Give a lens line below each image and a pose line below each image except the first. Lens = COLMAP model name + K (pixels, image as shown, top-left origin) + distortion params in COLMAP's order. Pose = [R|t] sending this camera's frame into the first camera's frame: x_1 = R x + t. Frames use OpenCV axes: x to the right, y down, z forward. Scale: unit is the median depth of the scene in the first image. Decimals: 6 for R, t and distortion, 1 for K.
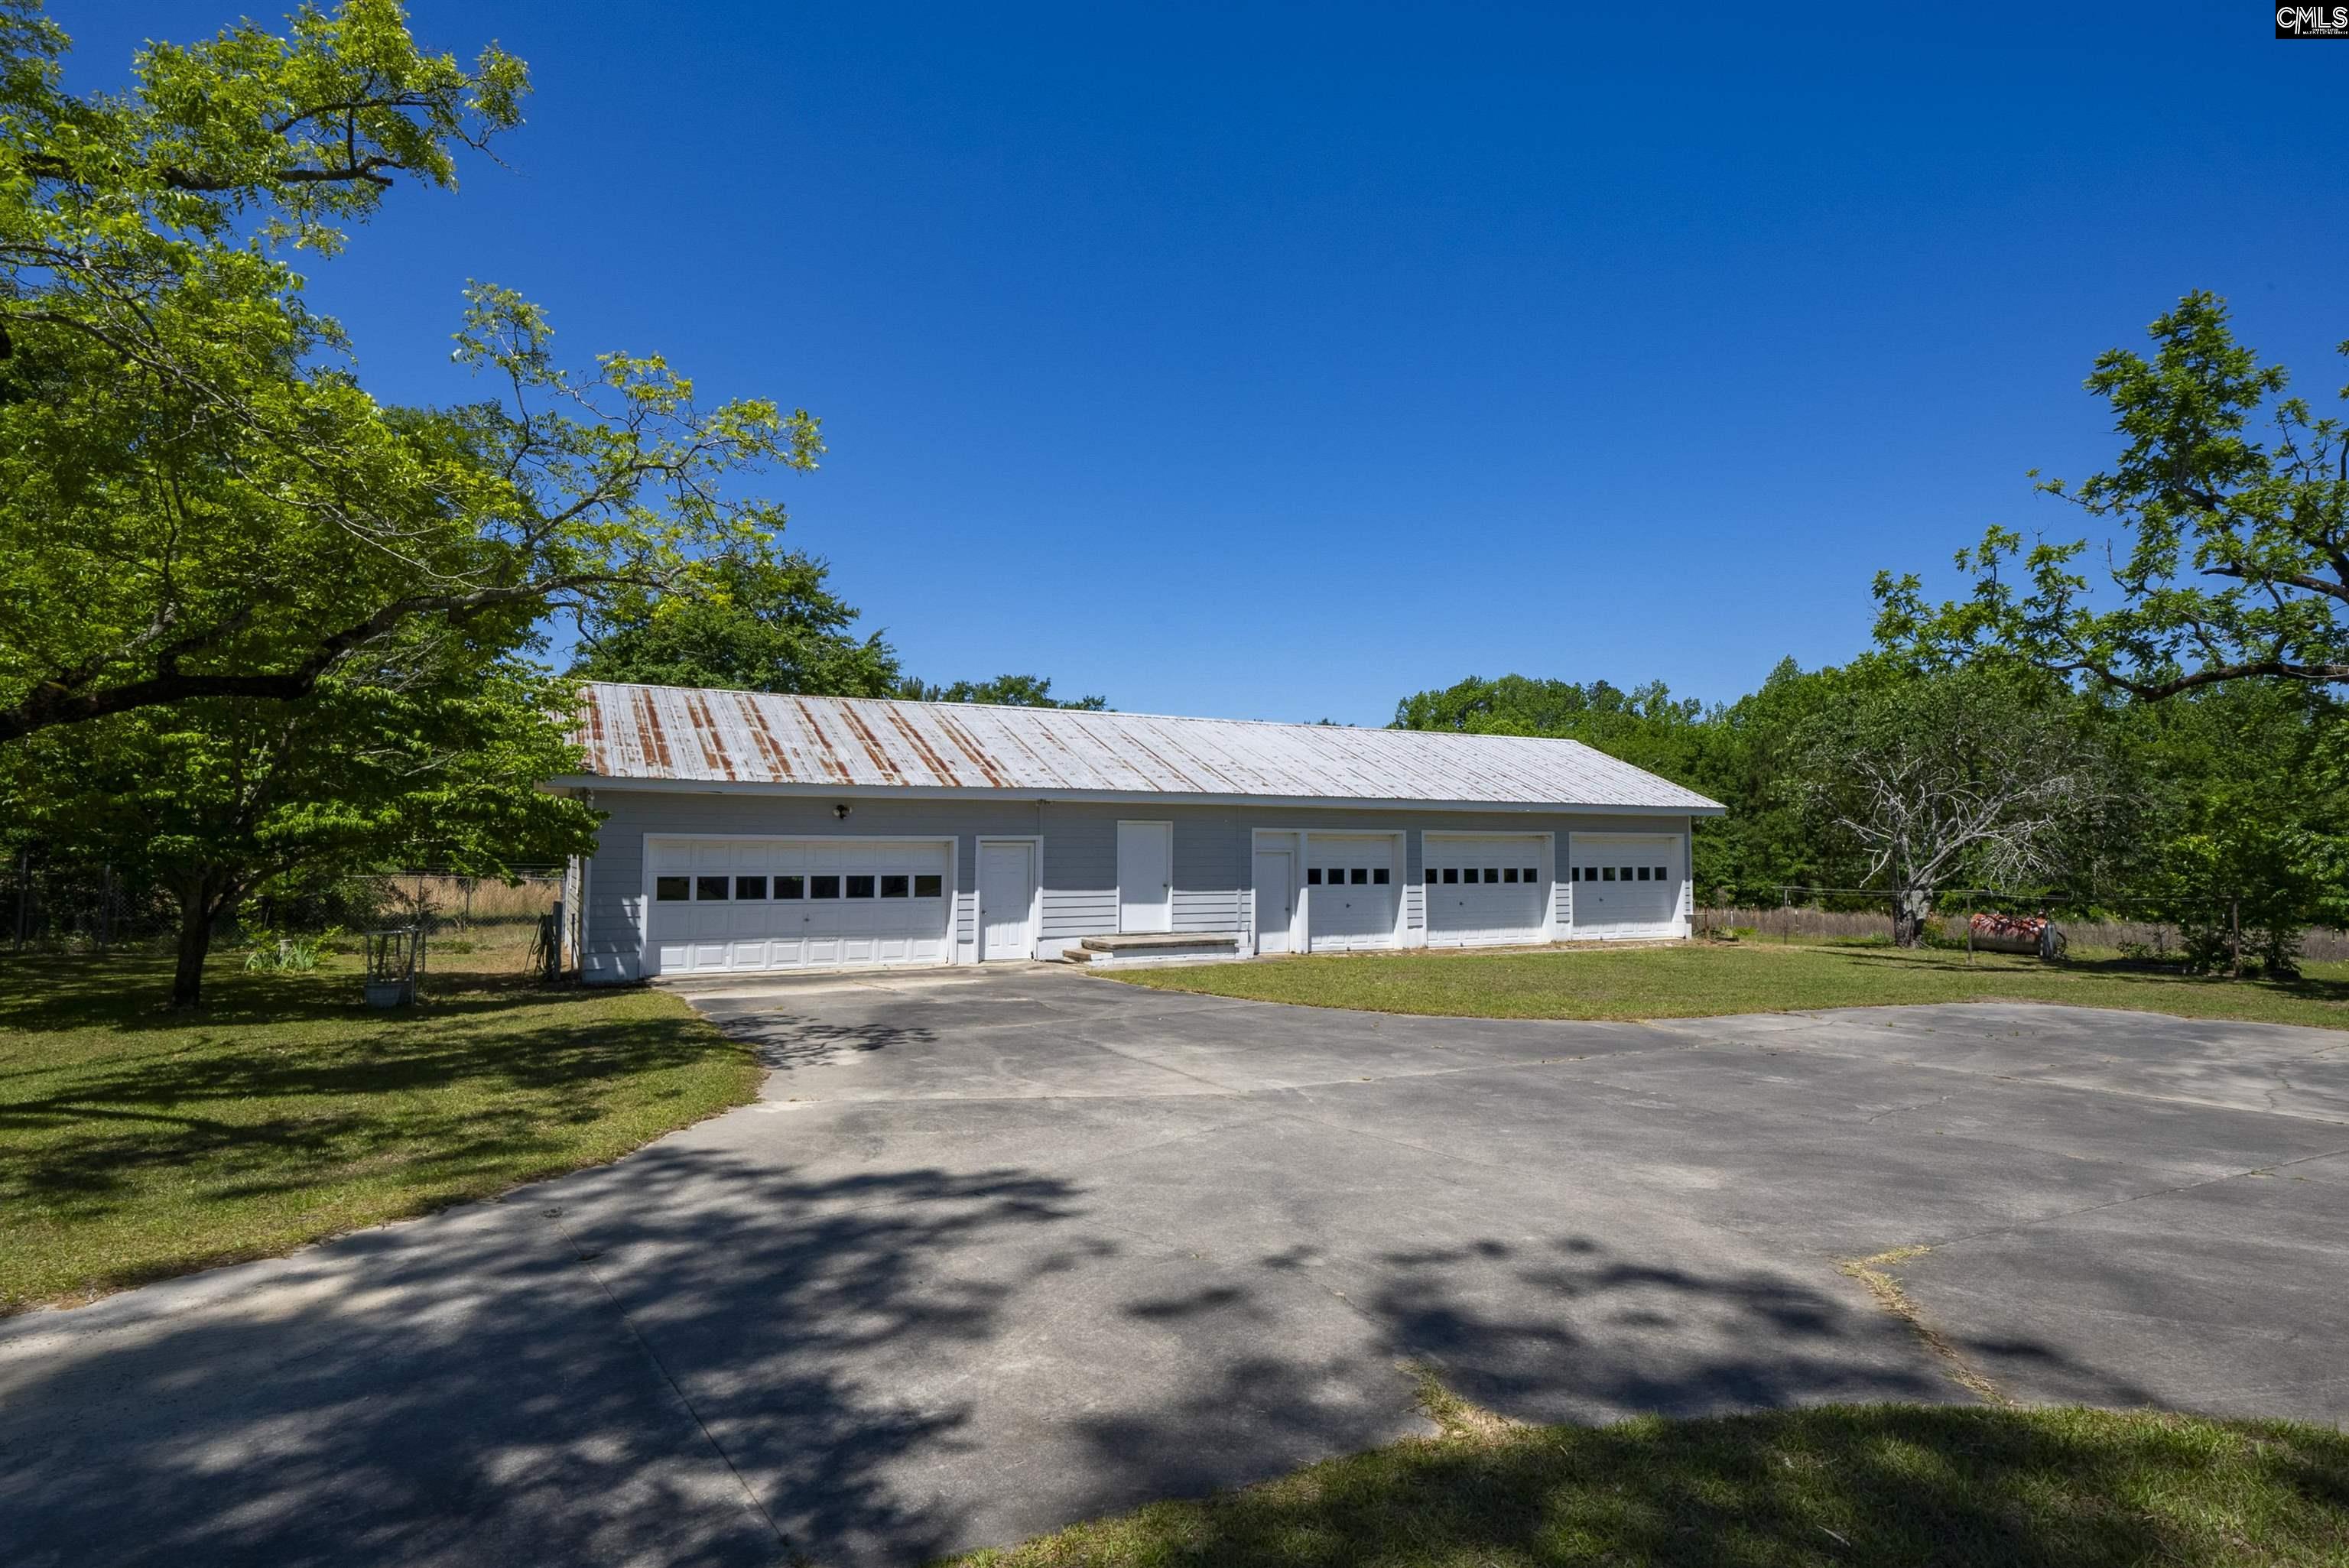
lens RADIAL K [[1175.5, 0, 1185.5], [0, 1175.5, 775.1], [0, 0, 1]] dist [0.013388, 0.003434]
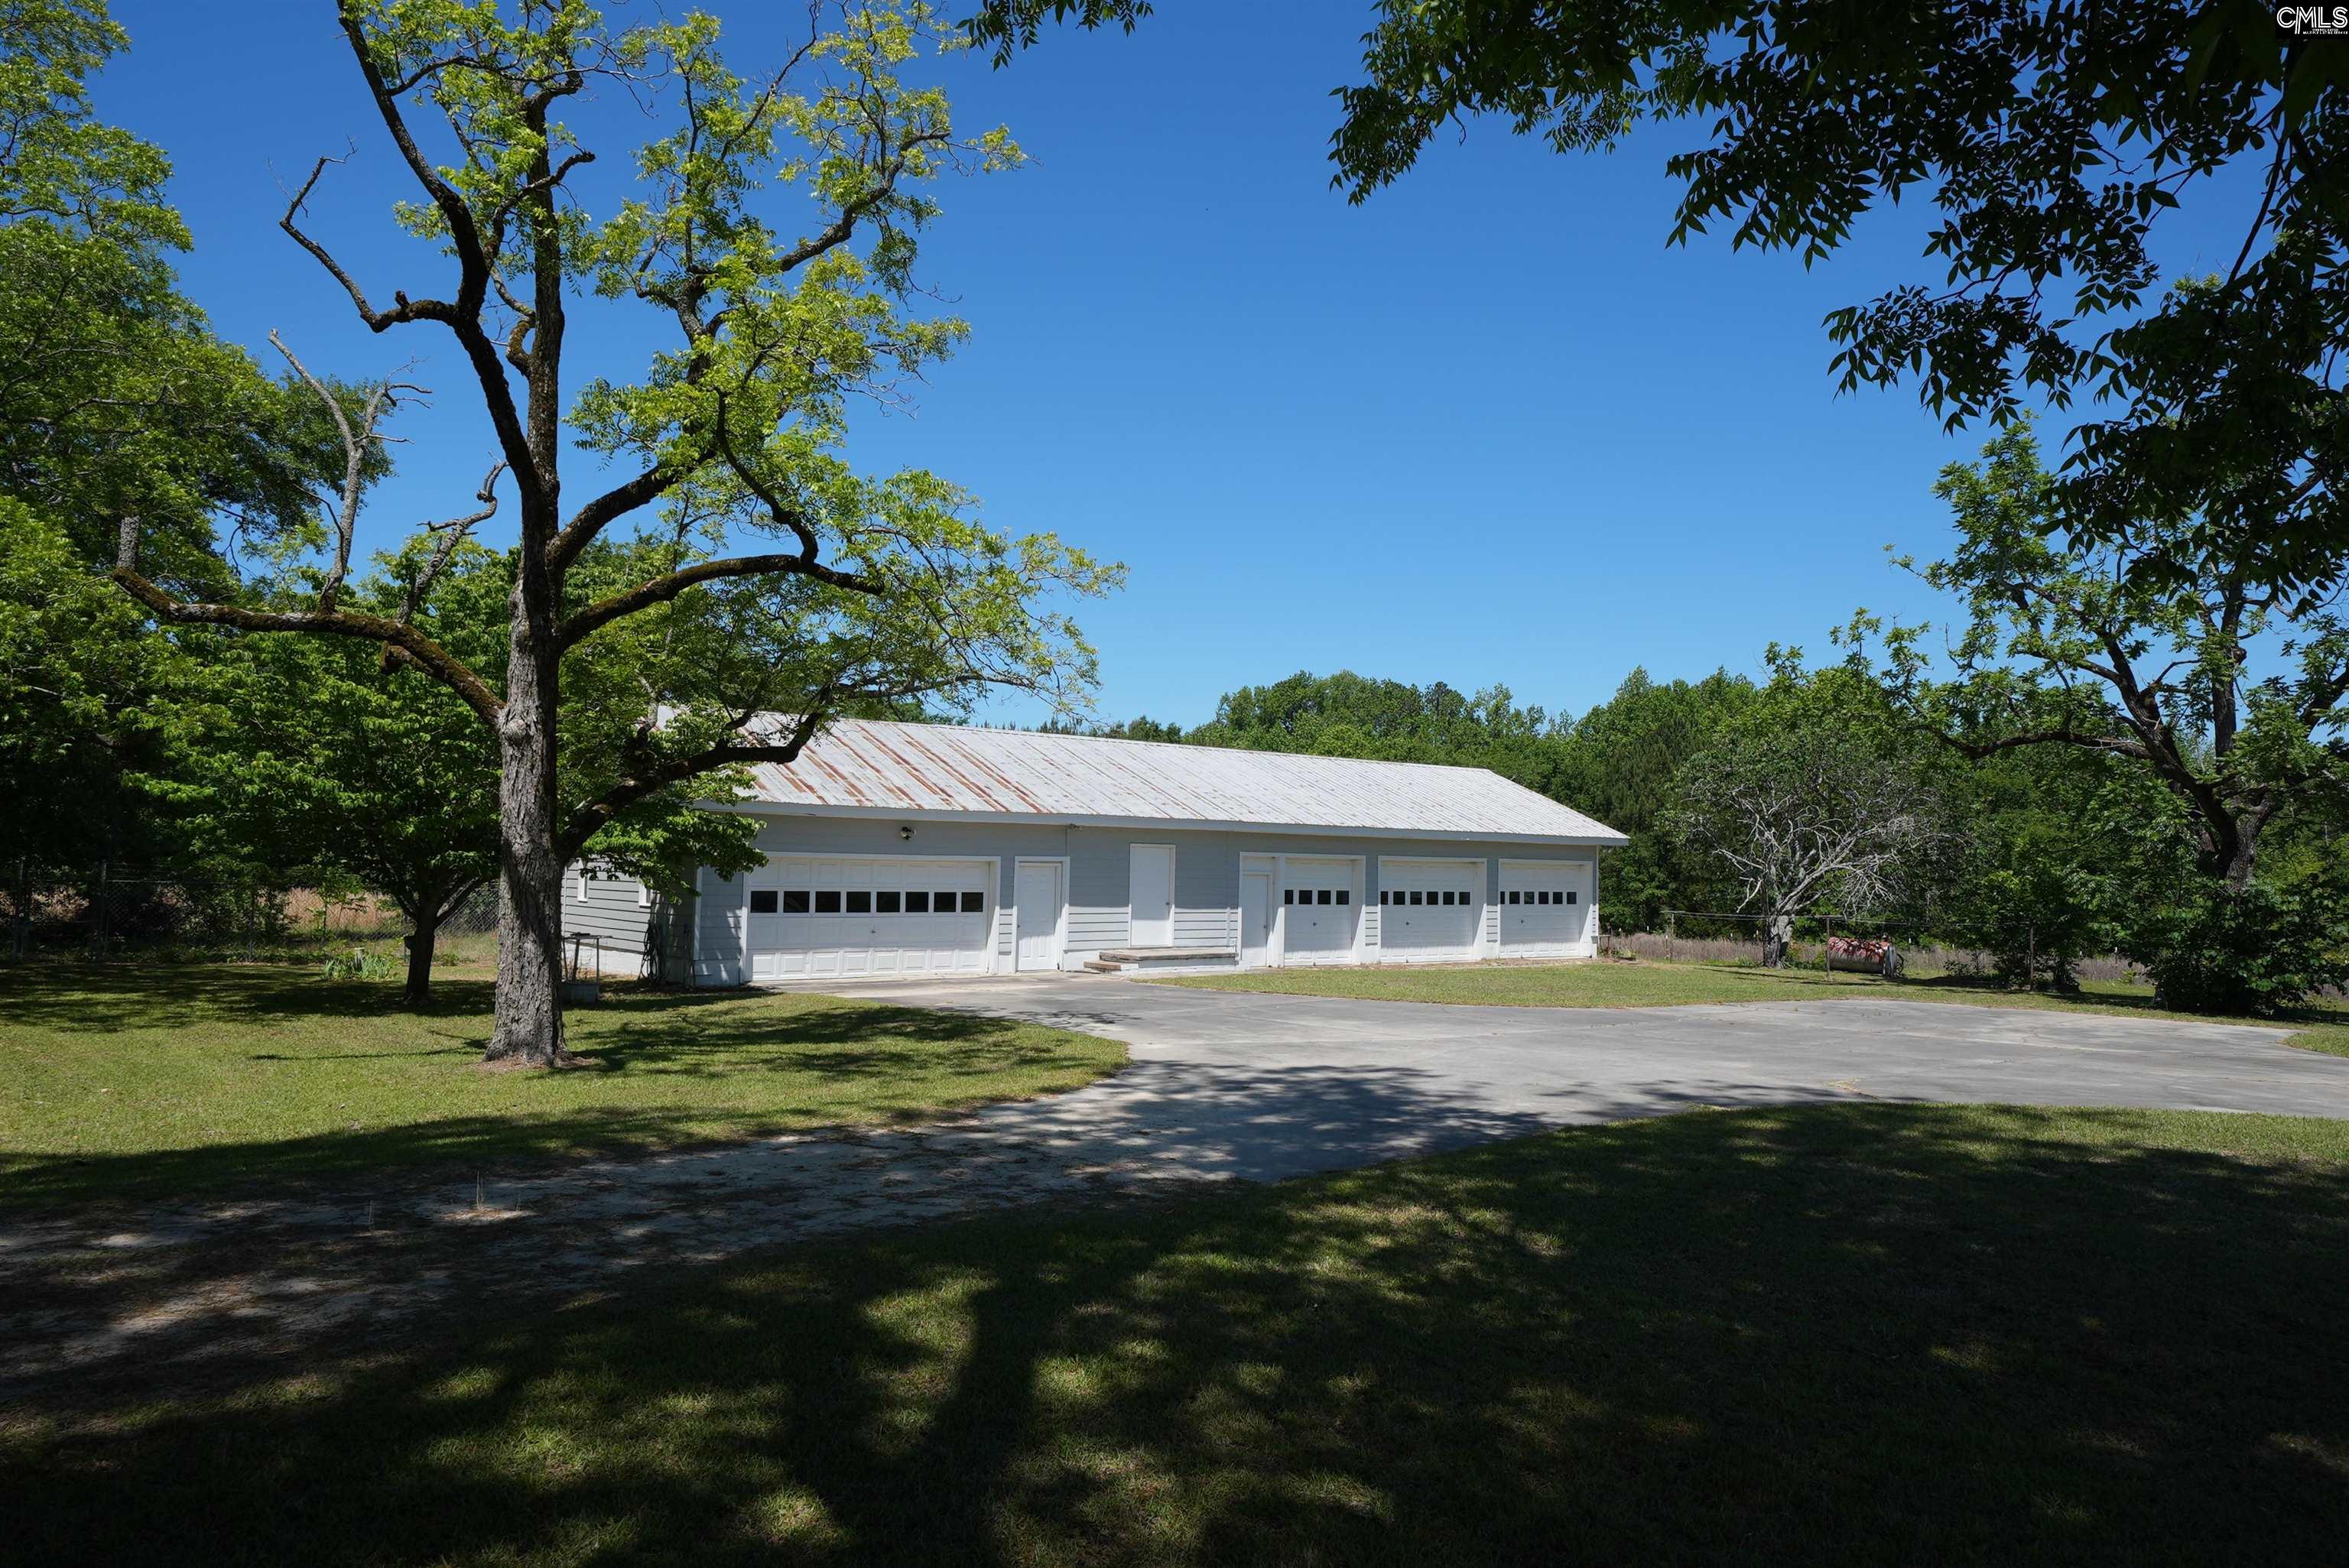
lens RADIAL K [[1423.0, 0, 1175.9], [0, 1423.0, 776.4], [0, 0, 1]] dist [0.033544, -0.002226]
pose [[0.984917, 0.025675, 0.171109, -0.217031], [-0.026120, 0.999659, 0.000351, -0.022788], [-0.171042, -0.004815, 0.985252, -0.276895]]
